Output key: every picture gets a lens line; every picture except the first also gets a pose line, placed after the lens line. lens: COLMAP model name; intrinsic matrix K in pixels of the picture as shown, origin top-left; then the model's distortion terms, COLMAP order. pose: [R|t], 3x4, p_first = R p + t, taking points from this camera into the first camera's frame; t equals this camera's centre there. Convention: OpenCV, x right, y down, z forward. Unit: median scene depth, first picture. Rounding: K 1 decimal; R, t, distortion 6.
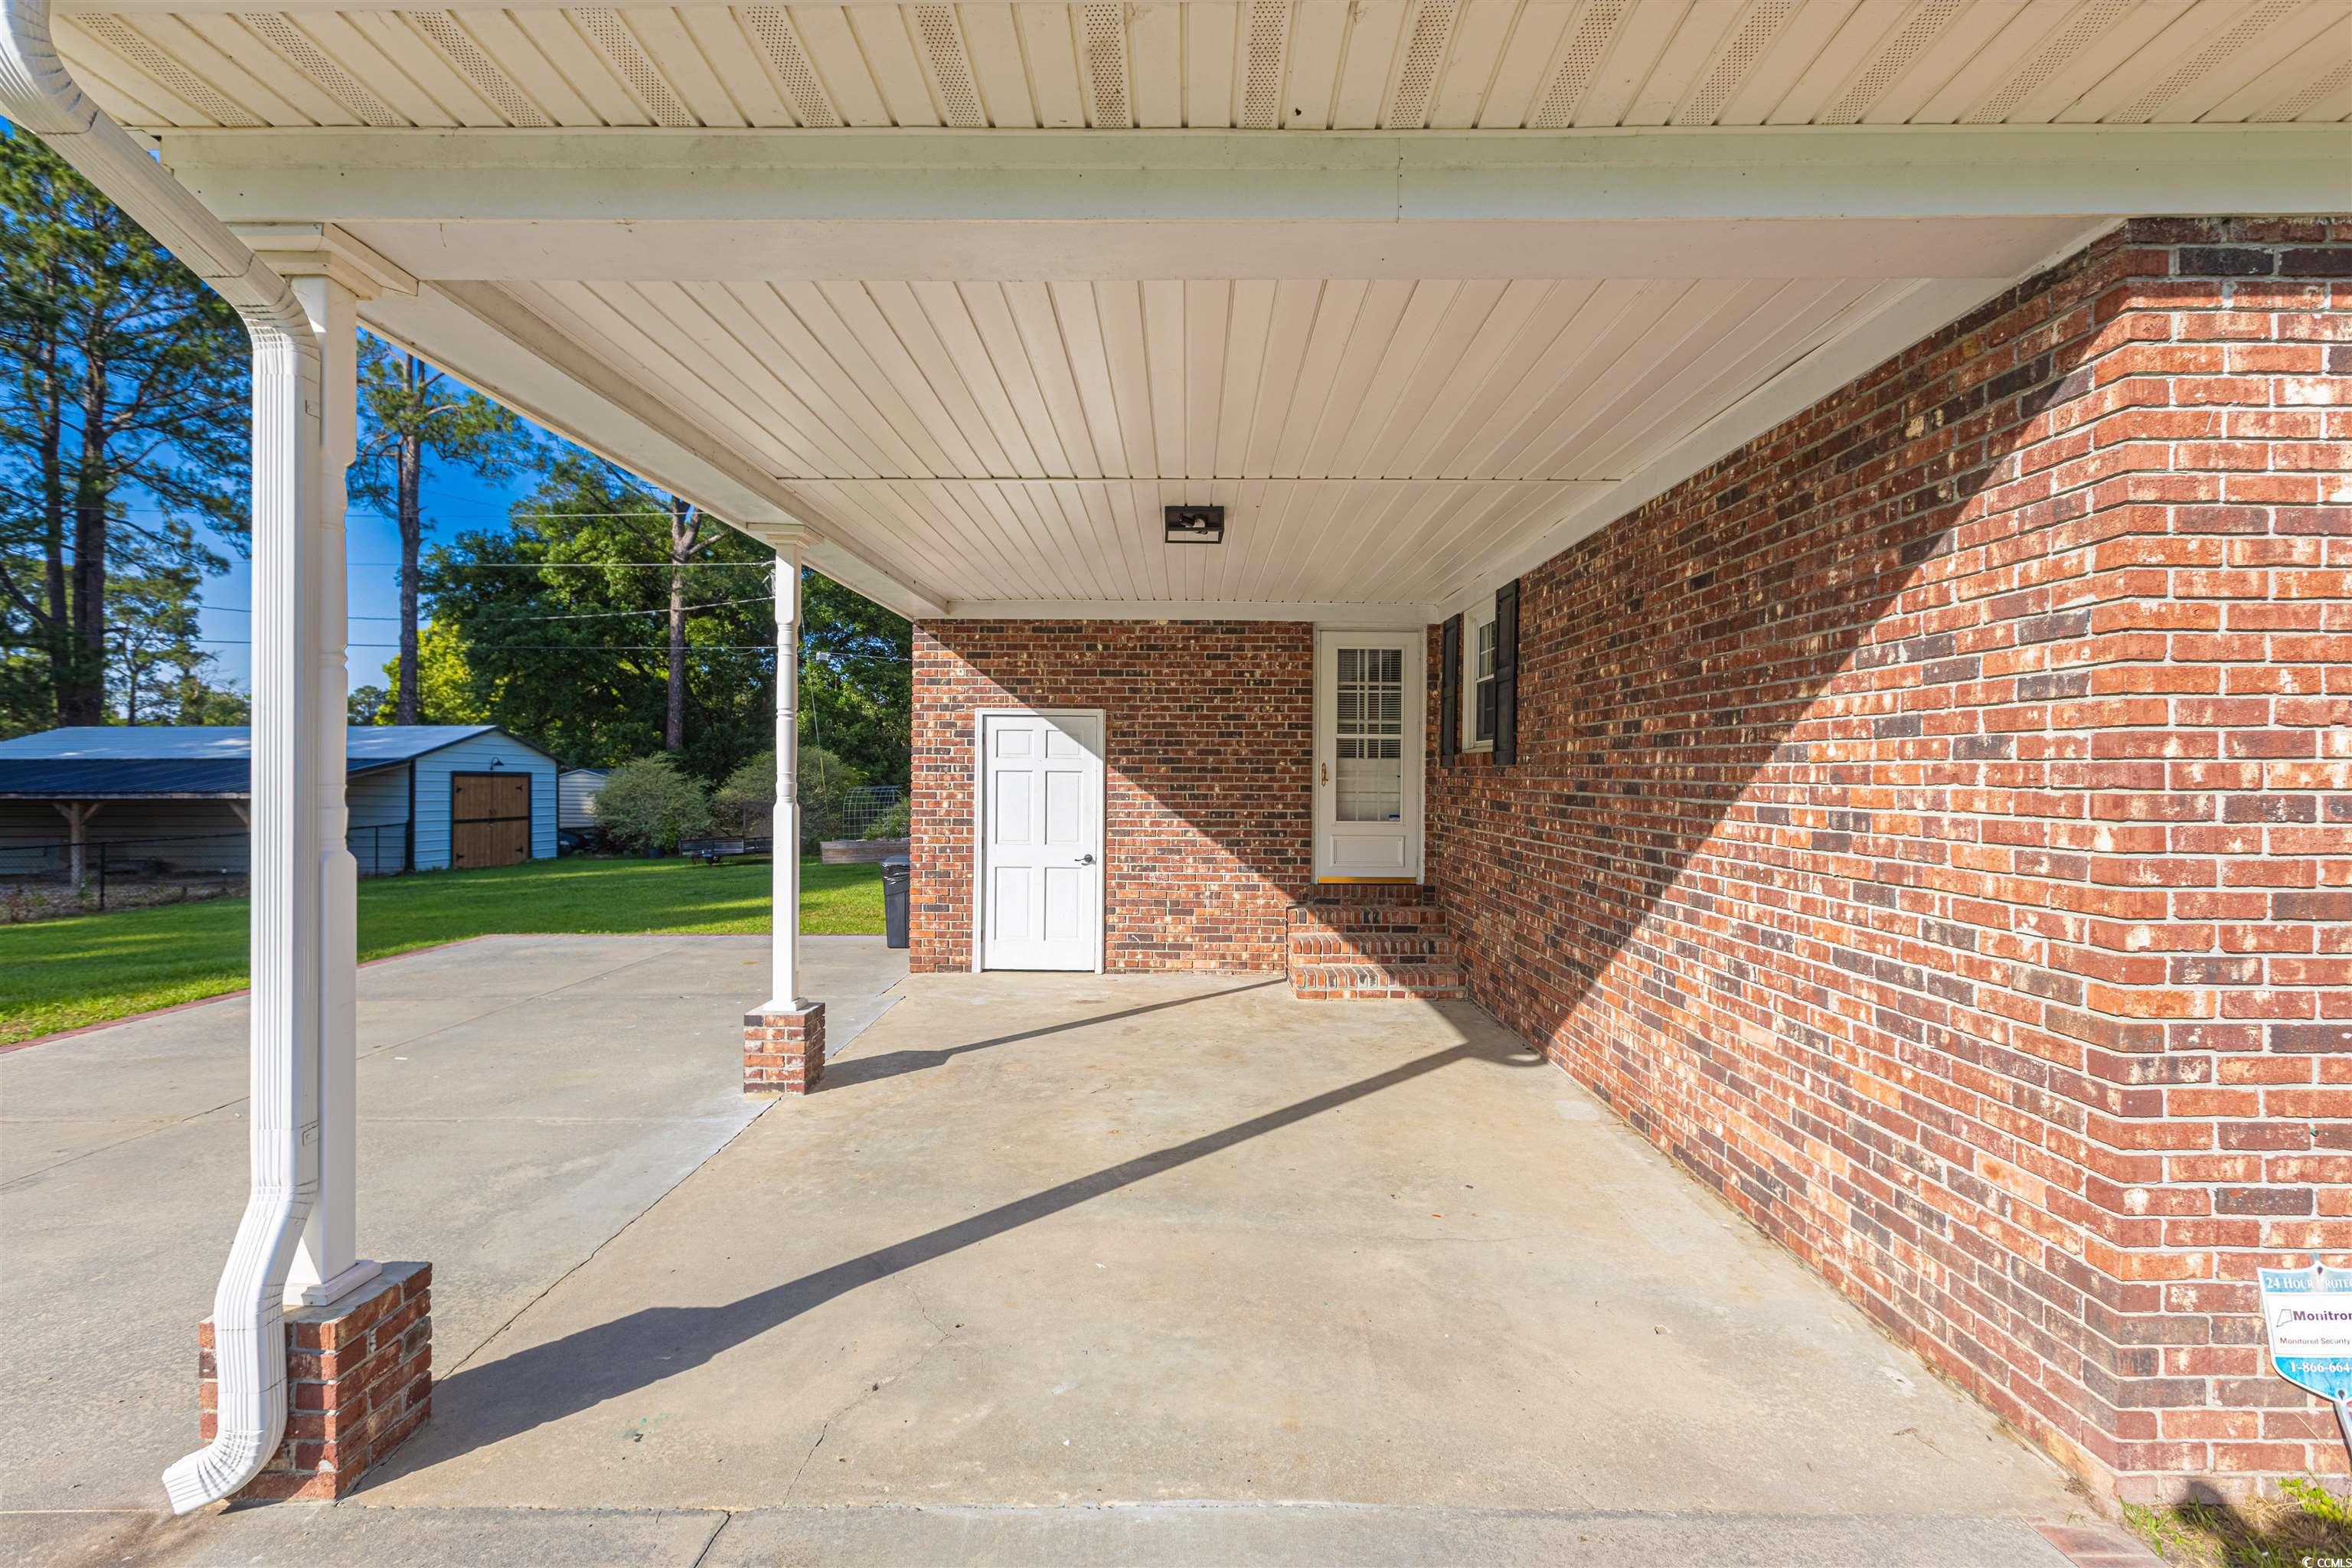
lens RADIAL K [[1073.0, 0, 1176.0], [0, 1073.0, 784.0], [0, 0, 1]] dist [-0.000134, 0.000257]
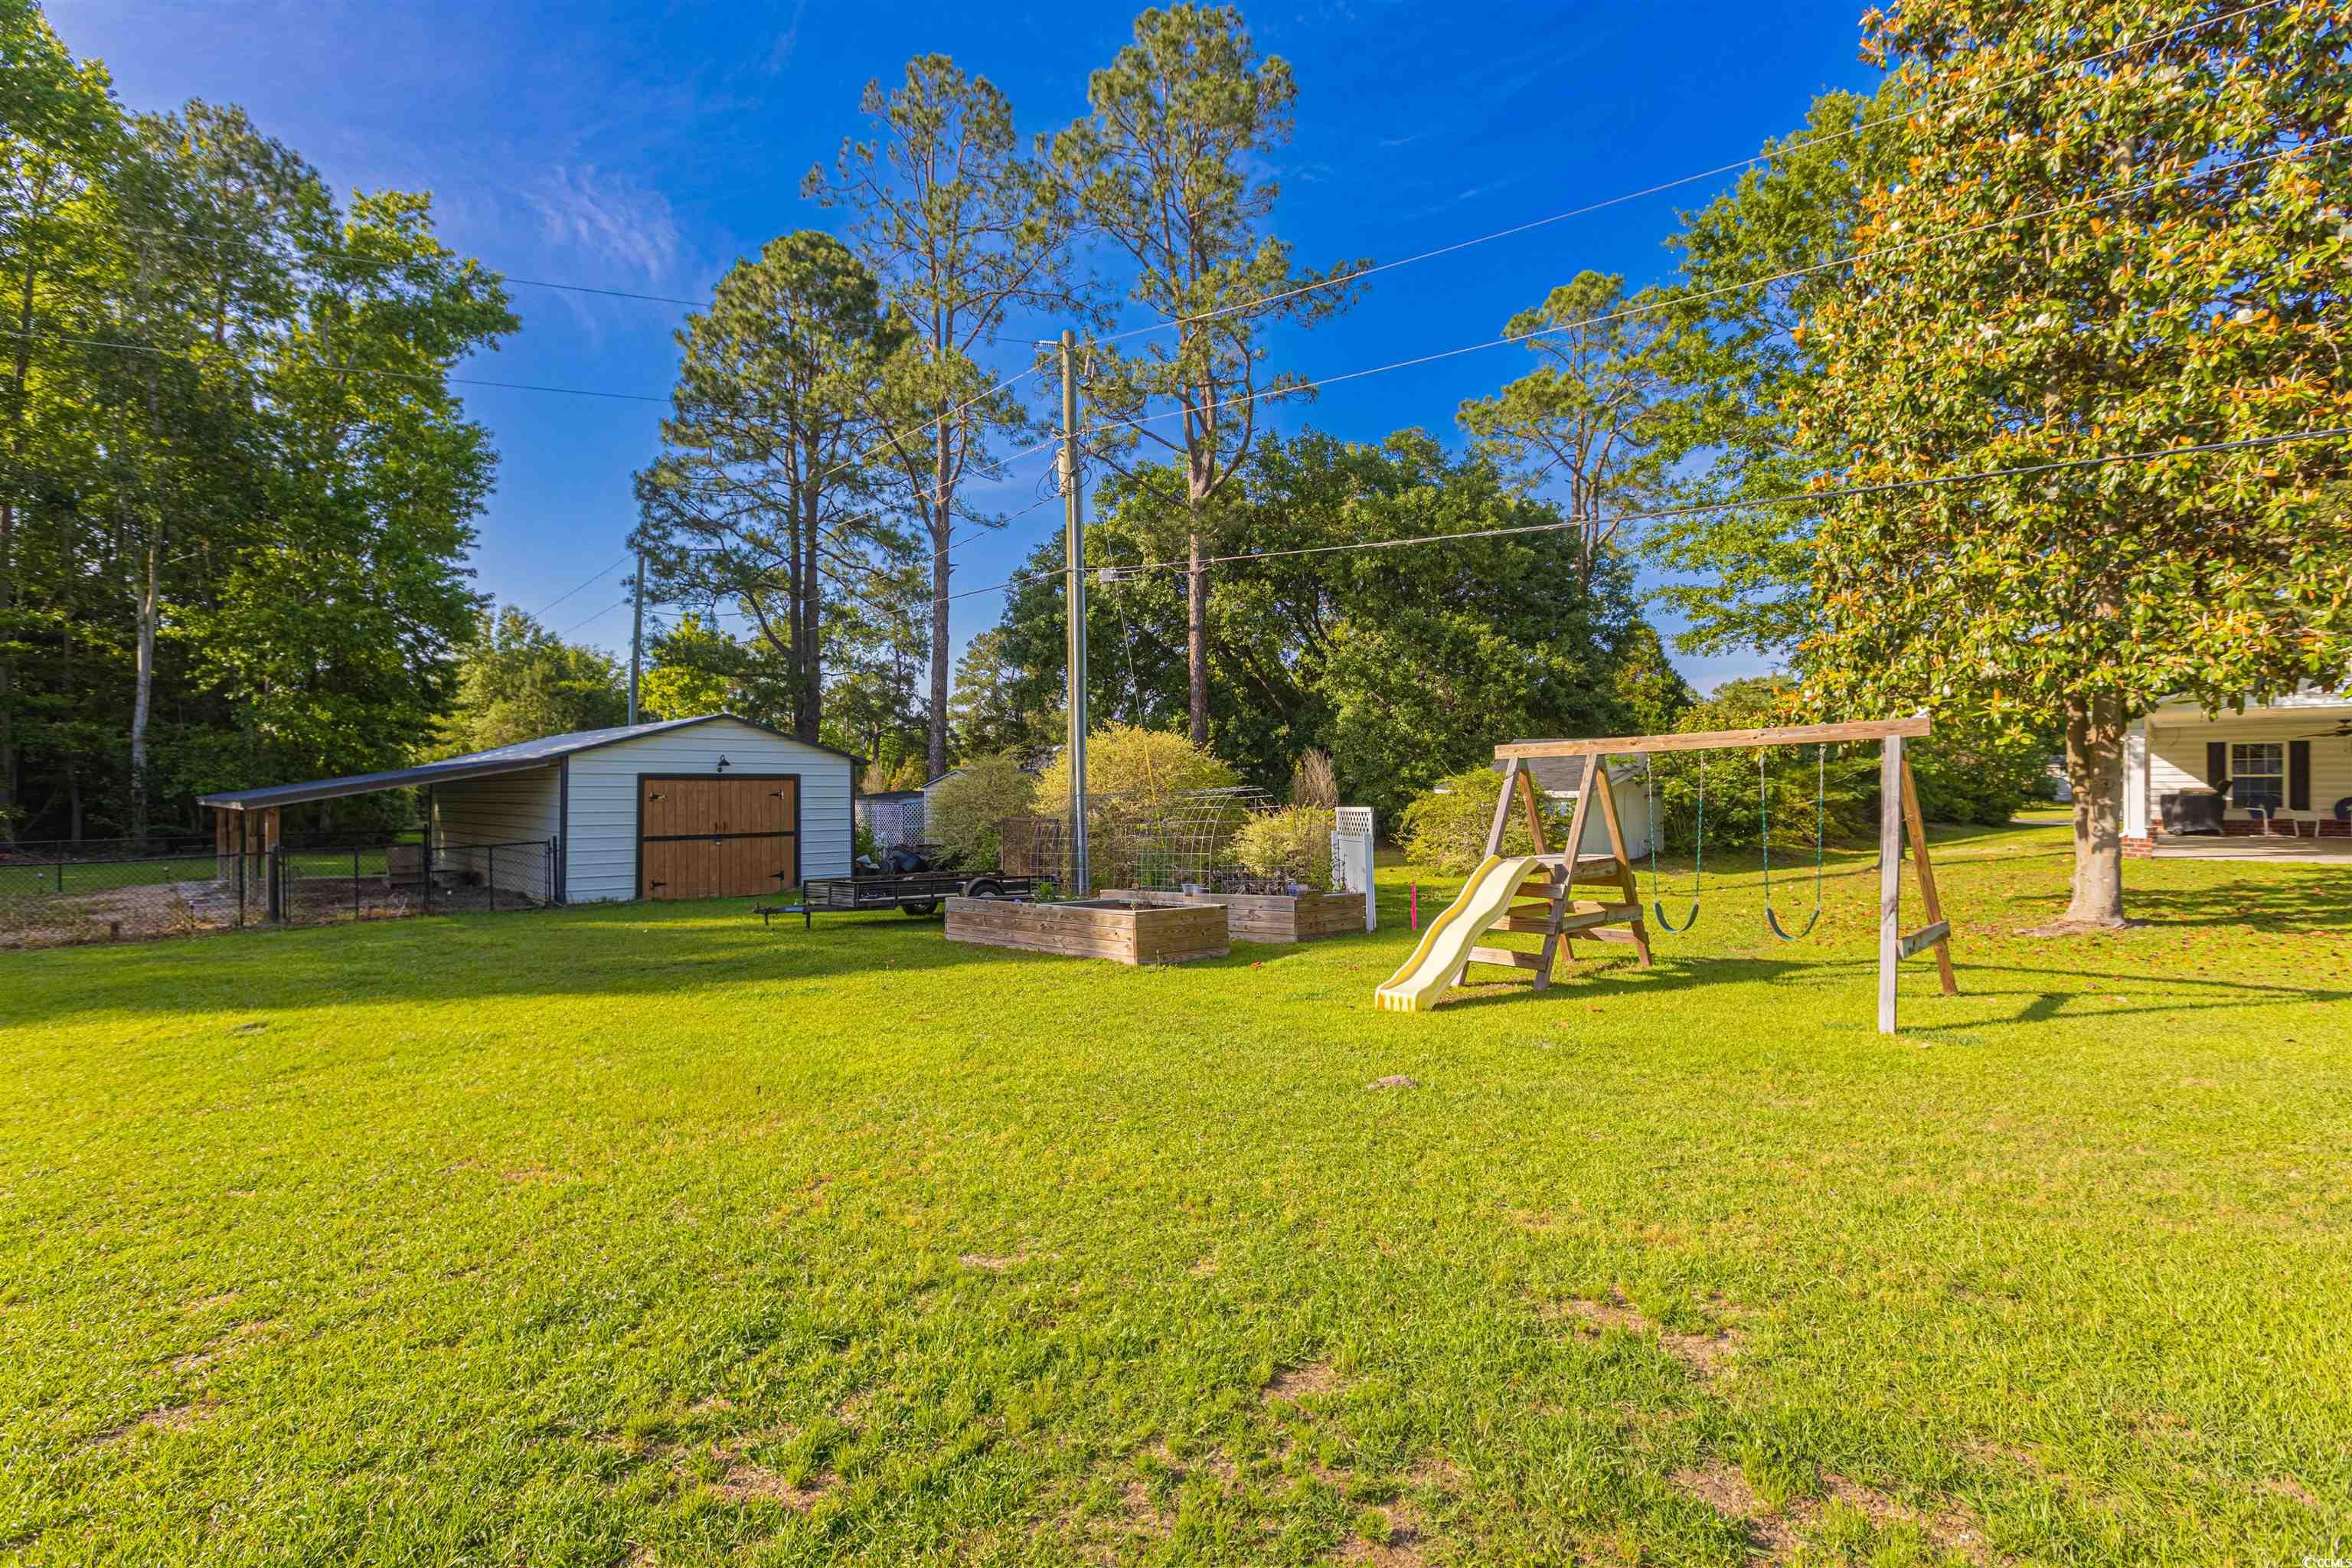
lens RADIAL K [[1073.0, 0, 1176.0], [0, 1073.0, 784.0], [0, 0, 1]] dist [-0.000134, 0.000257]
pose [[0.709319, -0.013078, -0.704766, 0.140500], [0.009935, 0.999914, -0.008555, 0.006221], [0.704817, -0.000934, 0.709388, 0.728046]]
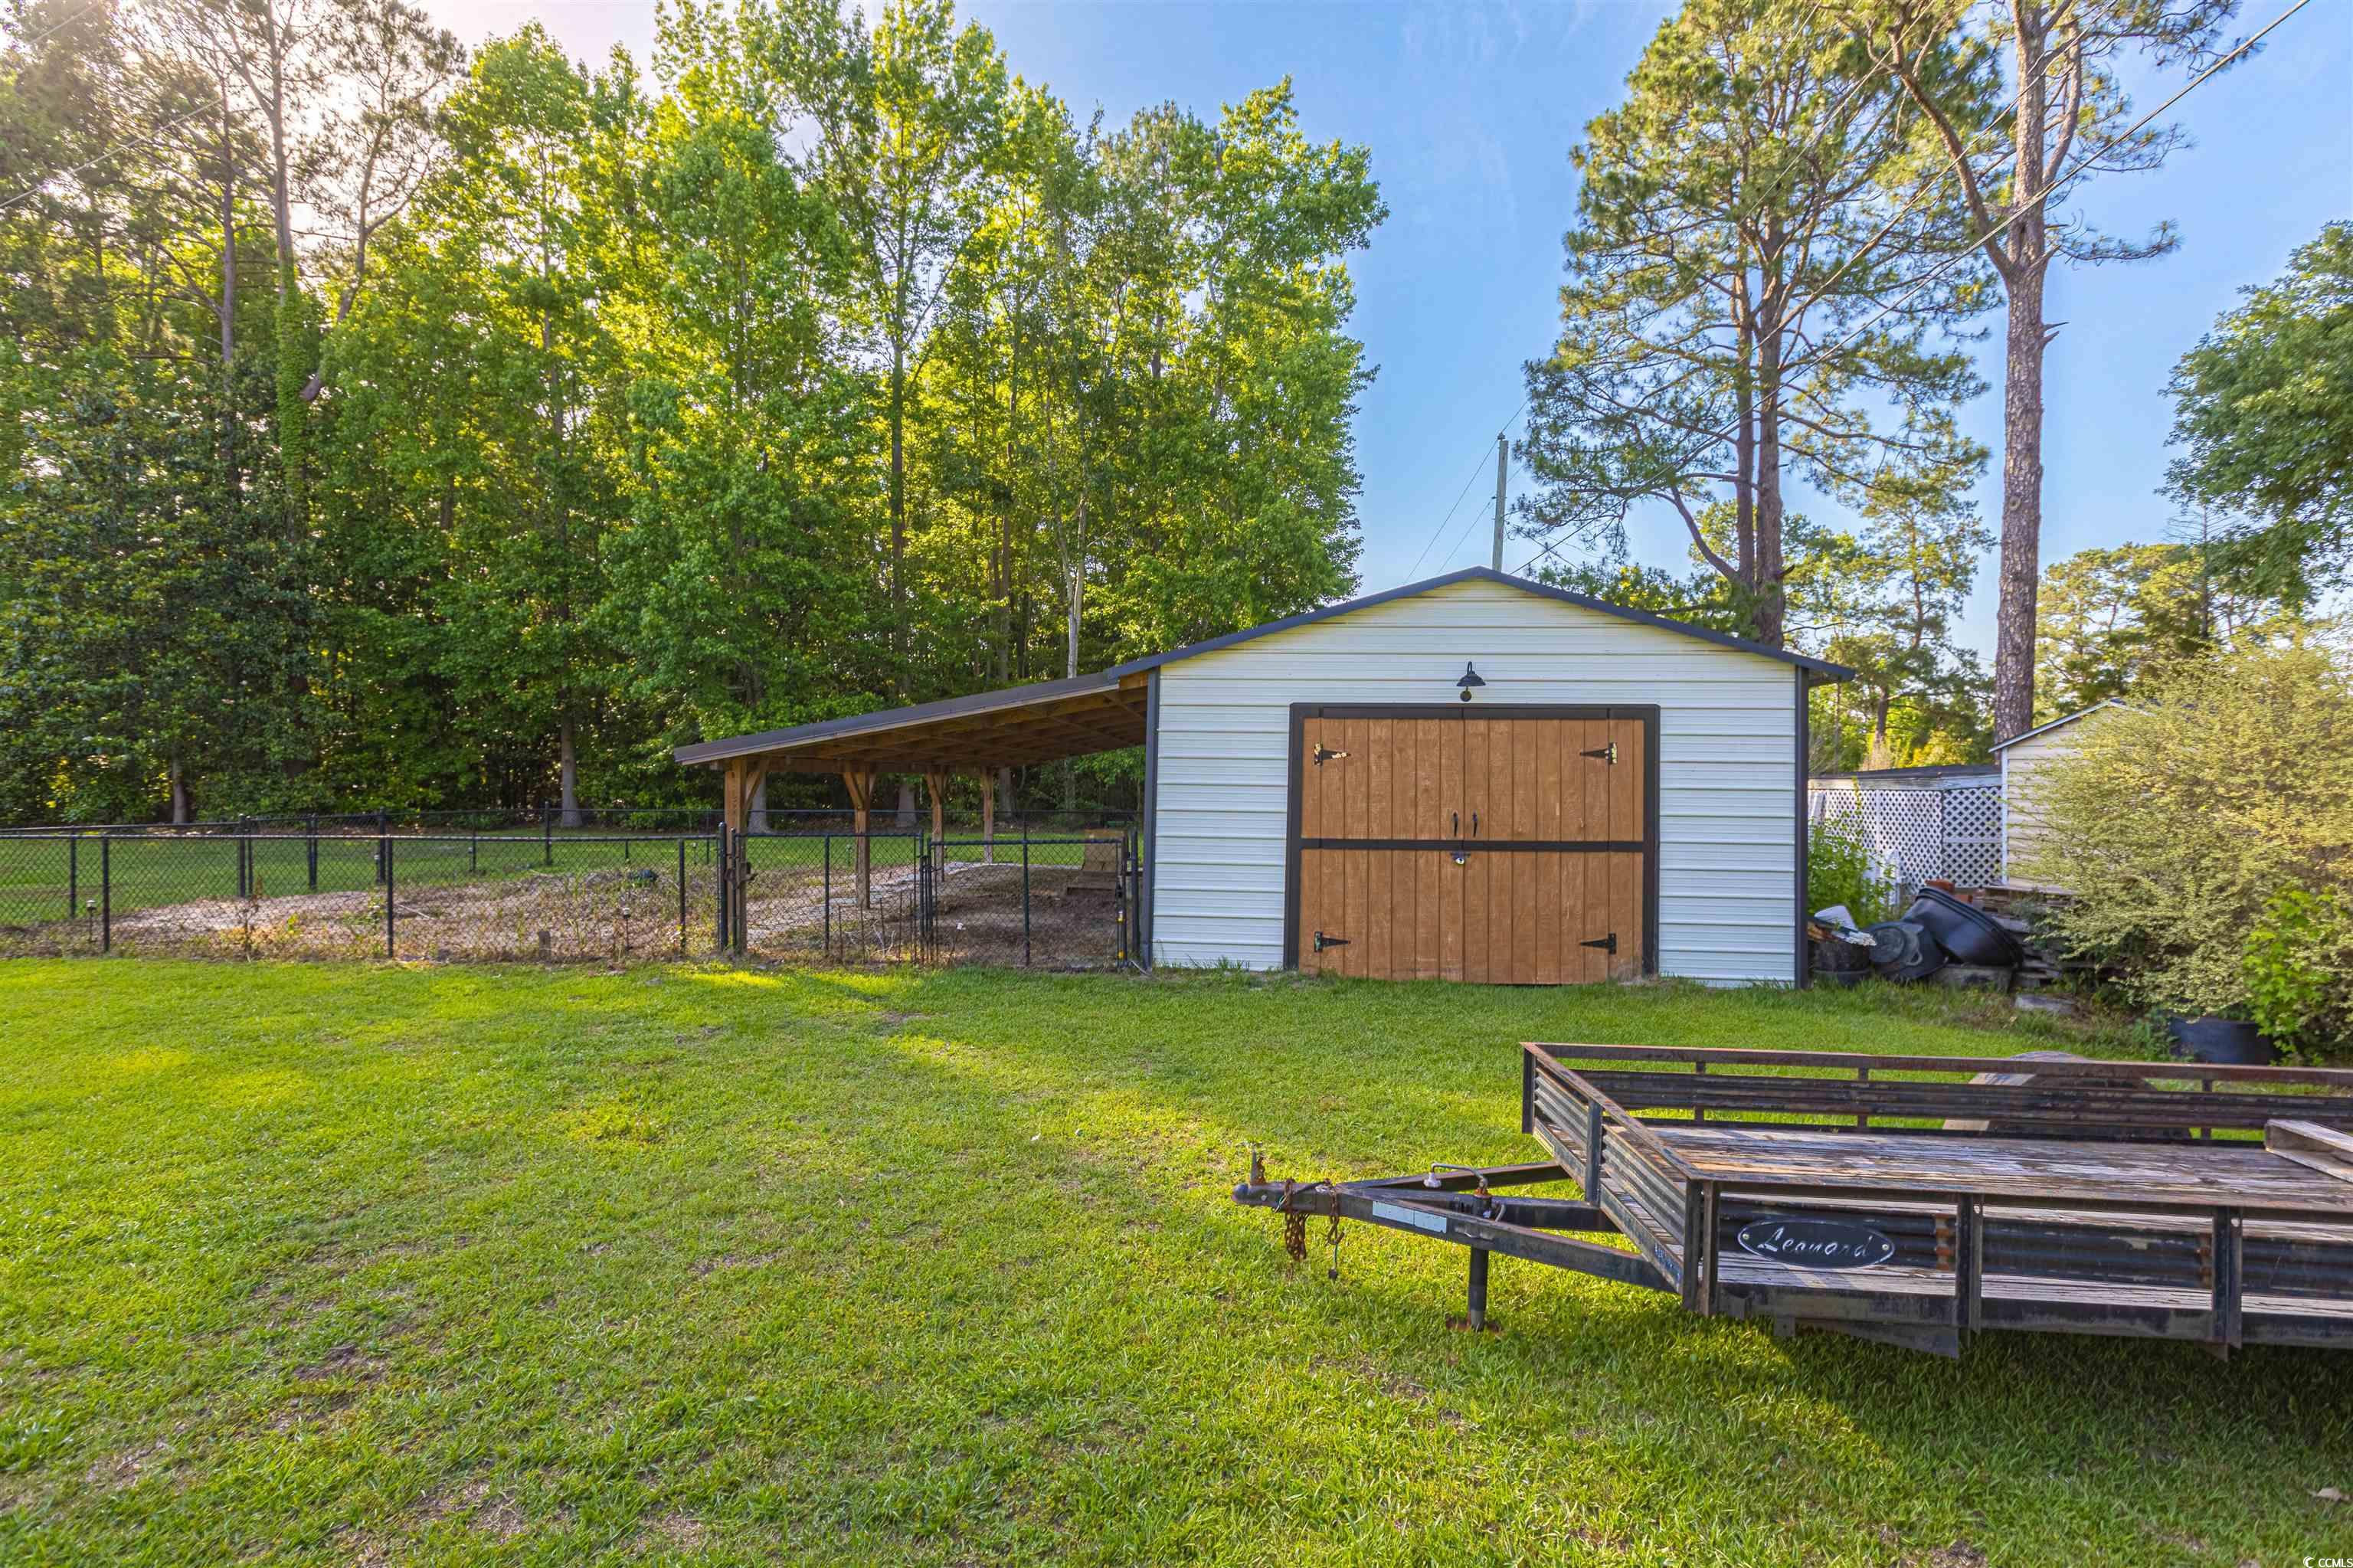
lens RADIAL K [[1070.3, 0, 1176.5], [0, 1070.3, 784.0], [0, 0, 1]] dist [-0.008646, 0.000081]
pose [[-0.068765, -0.007356, -0.997606, -0.311879], [-0.008297, 0.999942, -0.006801, 0.018040], [0.997598, 0.007810, -0.068822, 0.988955]]
